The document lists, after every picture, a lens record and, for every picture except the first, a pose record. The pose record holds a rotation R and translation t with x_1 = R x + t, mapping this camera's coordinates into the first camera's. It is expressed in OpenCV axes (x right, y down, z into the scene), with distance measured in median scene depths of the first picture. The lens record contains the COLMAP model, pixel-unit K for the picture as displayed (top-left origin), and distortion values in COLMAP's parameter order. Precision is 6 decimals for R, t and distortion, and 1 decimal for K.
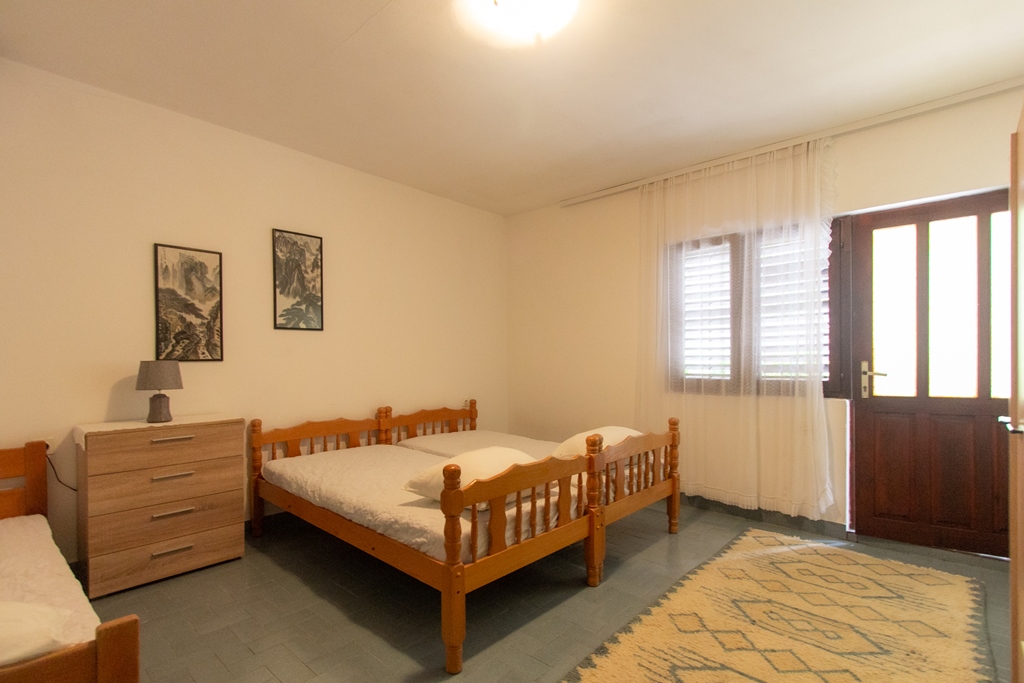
lens RADIAL K [[472.0, 0, 525.2], [0, 472.0, 357.6], [0, 0, 1]] dist [0.003364, 0.000159]
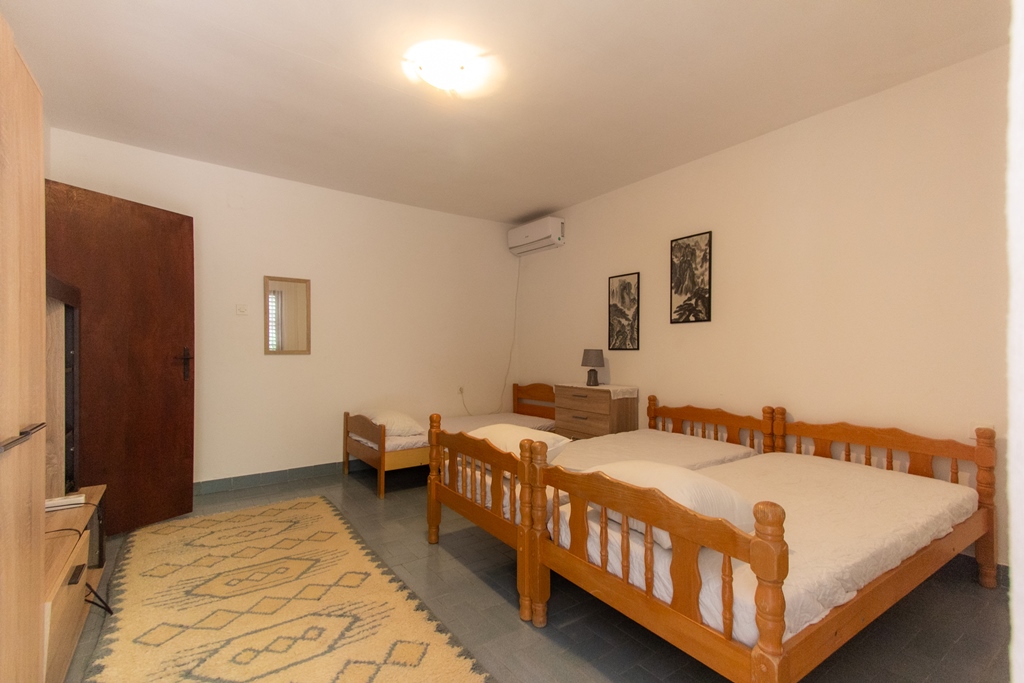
lens RADIAL K [[472.0, 0, 517.0], [0, 472.0, 348.5], [0, 0, 1]] dist [0.003364, 0.000159]
pose [[-0.229264, 0.000301, -0.973364, 0.754219], [0.000892, 1.000000, 0.000099, 0.002400], [0.973364, -0.000845, -0.229264, 0.923819]]
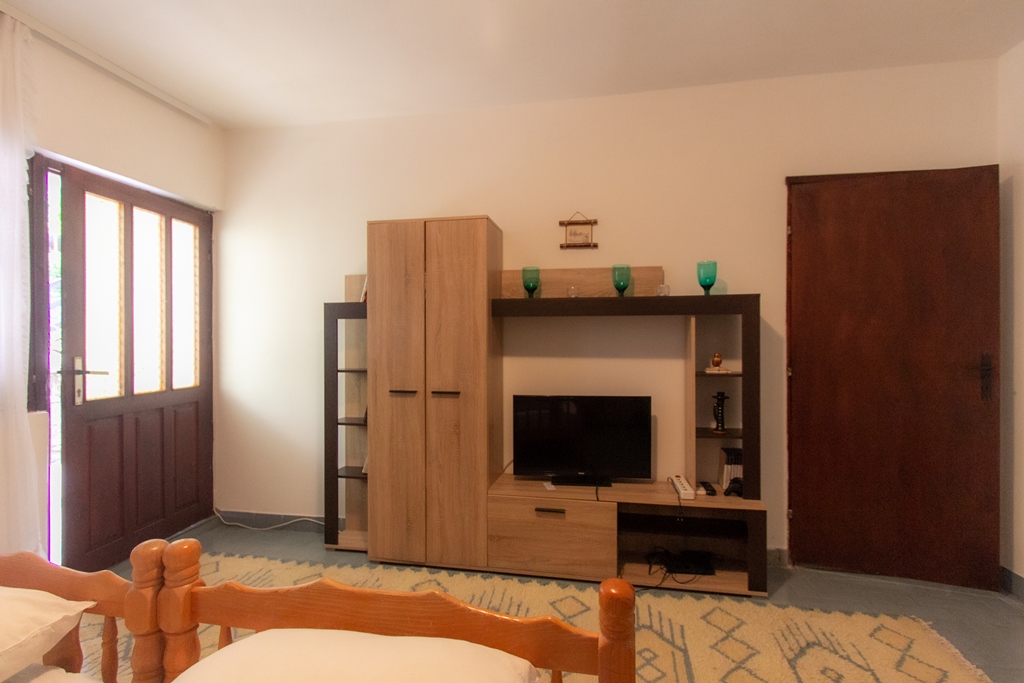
lens RADIAL K [[472.0, 0, 513.0], [0, 472.0, 344.8], [0, 0, 1]] dist [0.003364, 0.000159]
pose [[-0.482391, 0.010284, 0.875896, -0.301739], [-0.002089, 0.999915, -0.012890, -0.003808], [-0.875953, -0.008048, -0.482329, 0.748751]]
